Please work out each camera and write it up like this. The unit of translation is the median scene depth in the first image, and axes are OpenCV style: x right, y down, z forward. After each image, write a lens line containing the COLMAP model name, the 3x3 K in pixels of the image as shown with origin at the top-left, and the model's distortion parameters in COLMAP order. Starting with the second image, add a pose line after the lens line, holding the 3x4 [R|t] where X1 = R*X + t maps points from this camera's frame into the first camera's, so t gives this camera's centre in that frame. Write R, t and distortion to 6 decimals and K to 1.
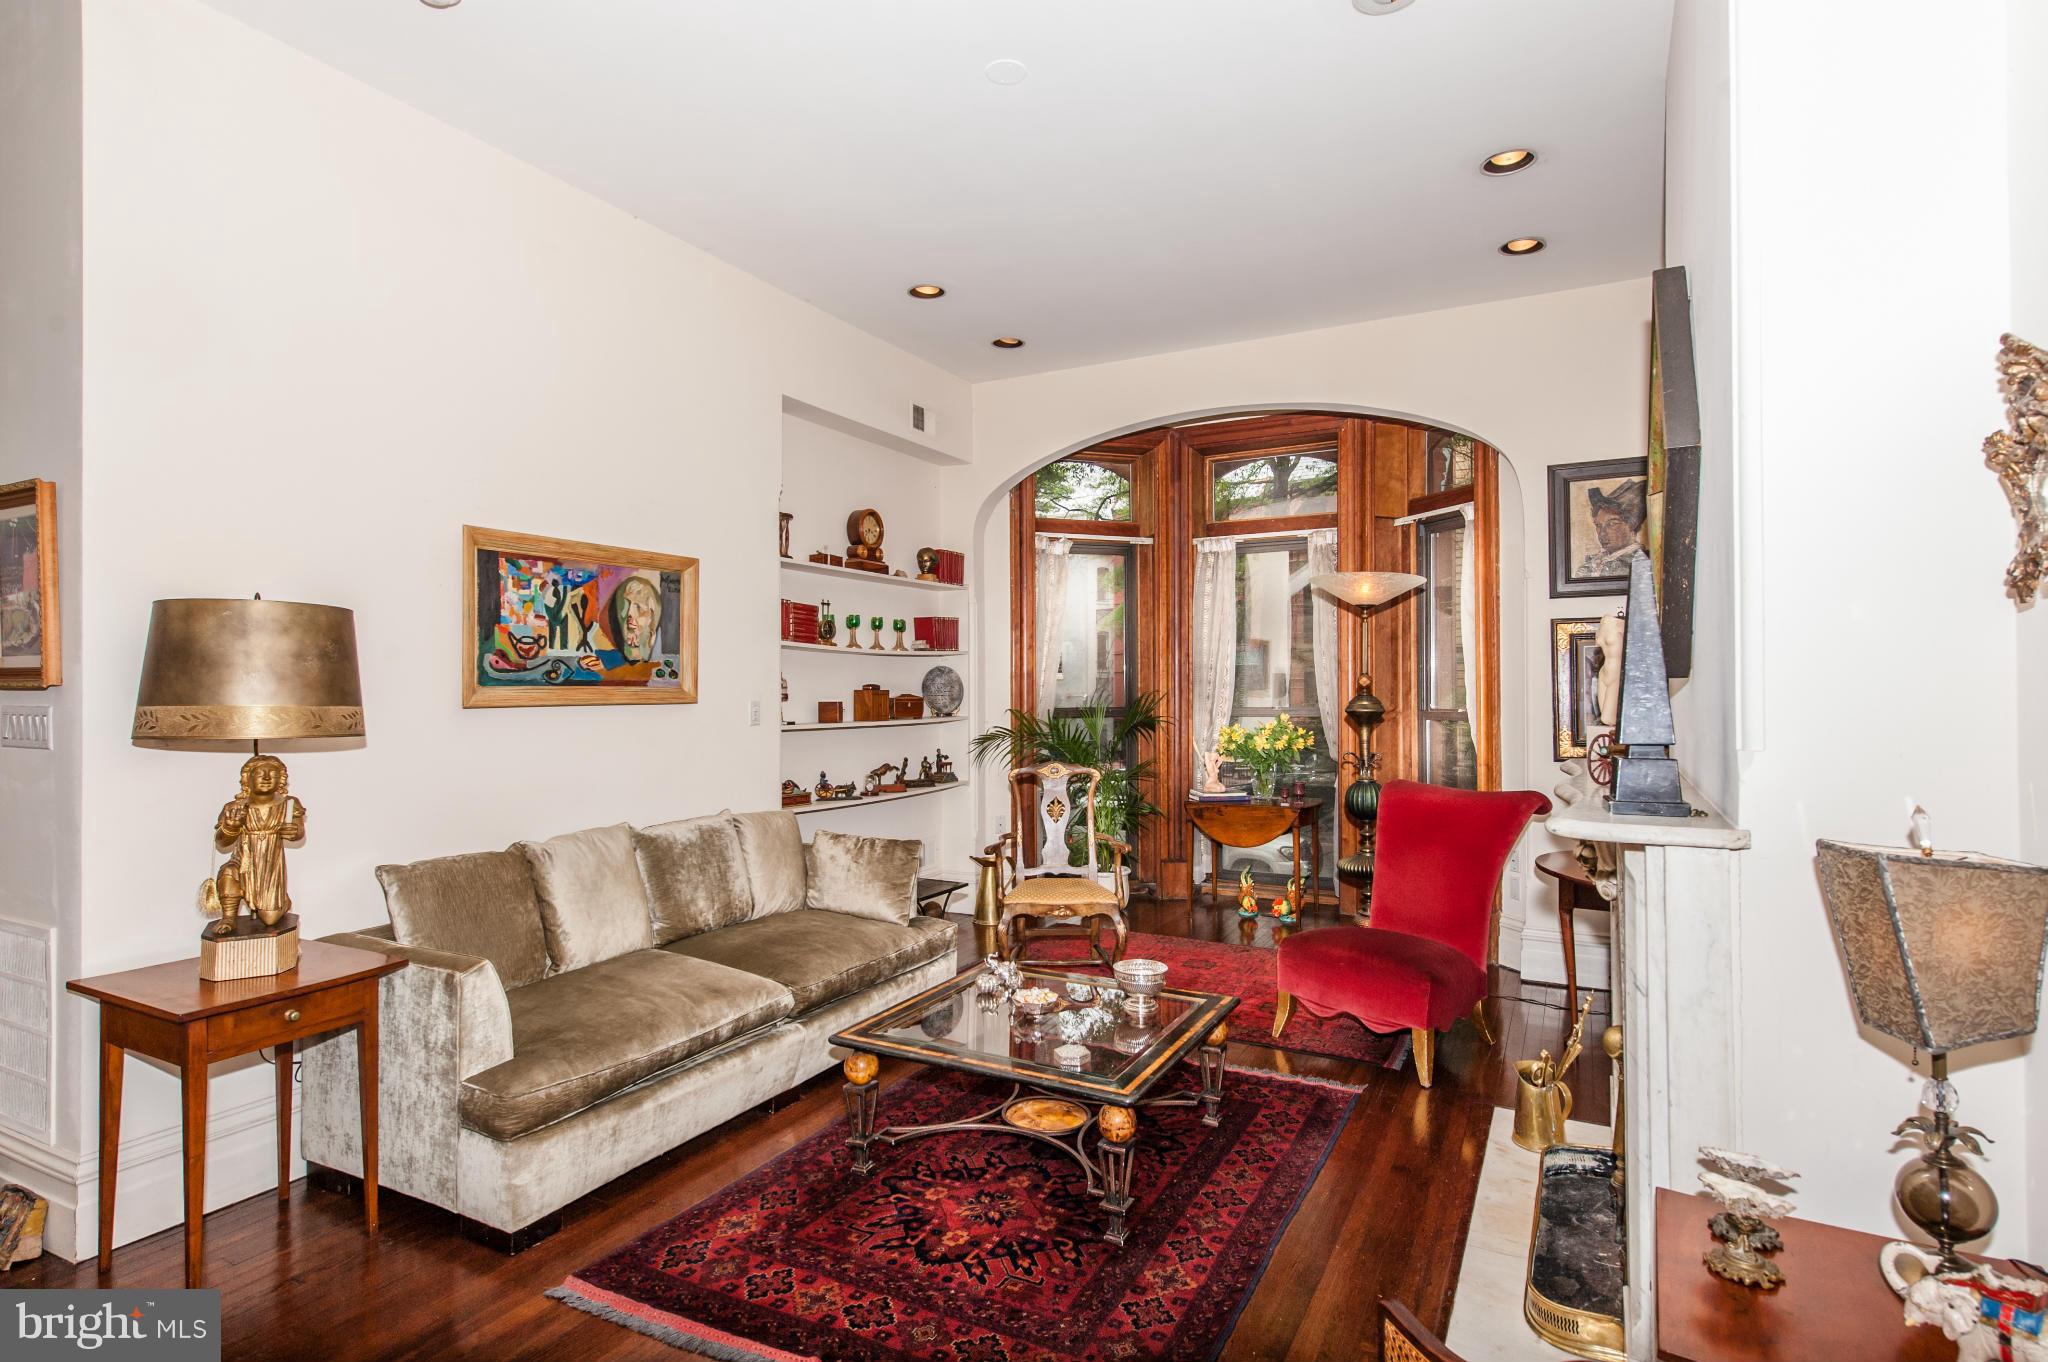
lens RADIAL K [[1097.2, 0, 1024.0], [0, 1097.2, 681.0], [0, 0, 1]] dist [-0.000182, -0.000145]
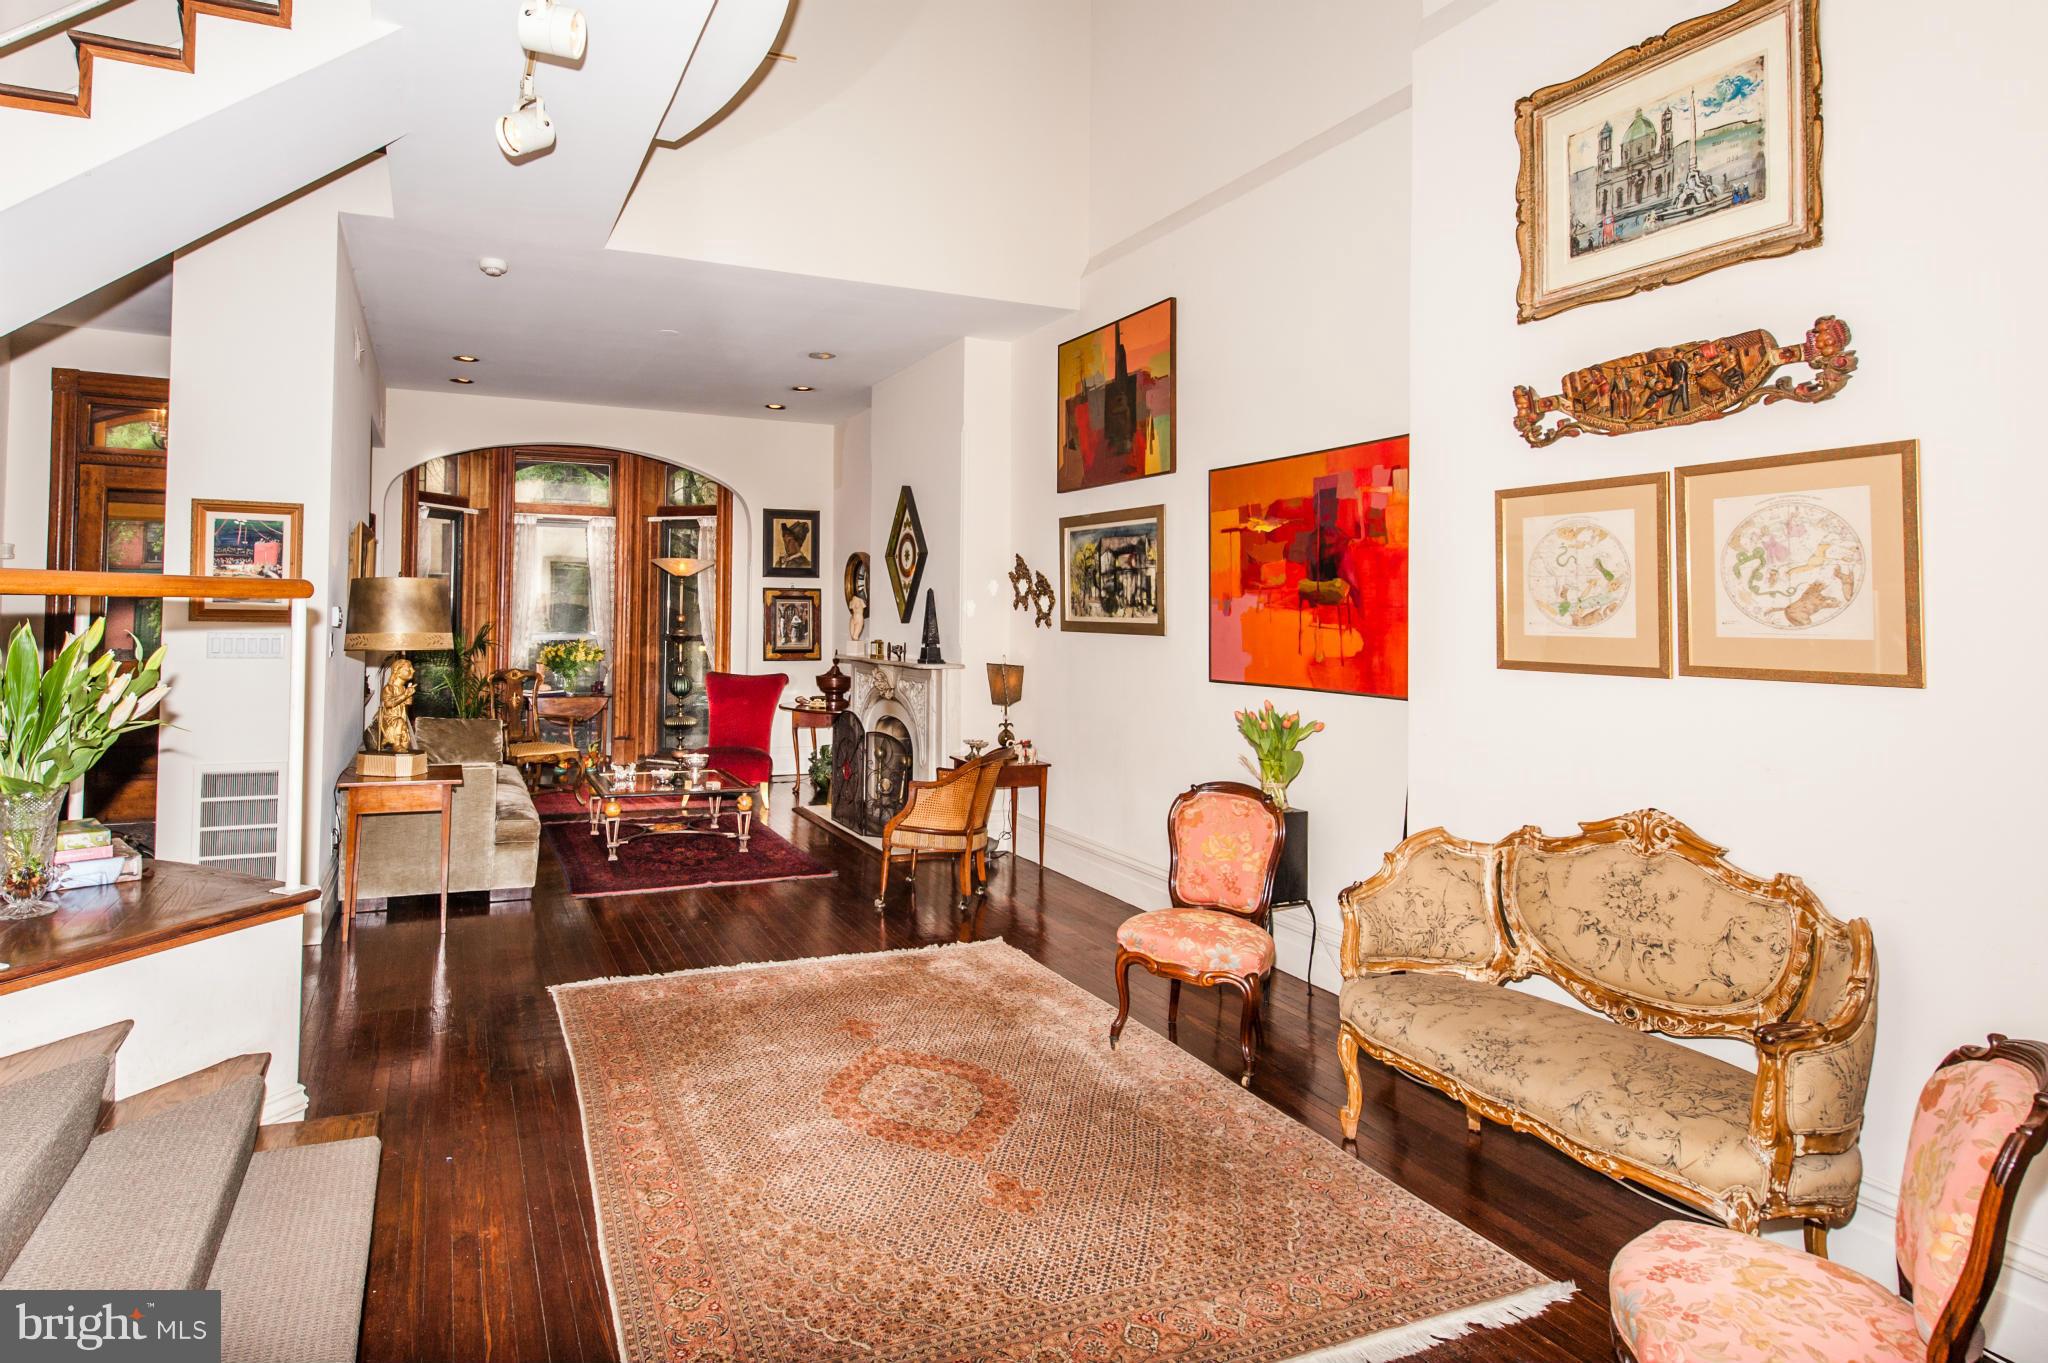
lens RADIAL K [[1097.2, 0, 1024.0], [0, 1097.2, 681.5], [0, 0, 1]] dist [-0.000182, -0.000145]
pose [[0.574175, -0.032544, 0.818085, -0.812303], [-0.023001, 0.998174, 0.055852, -0.009221], [-0.818409, -0.050885, 0.572379, -0.478034]]
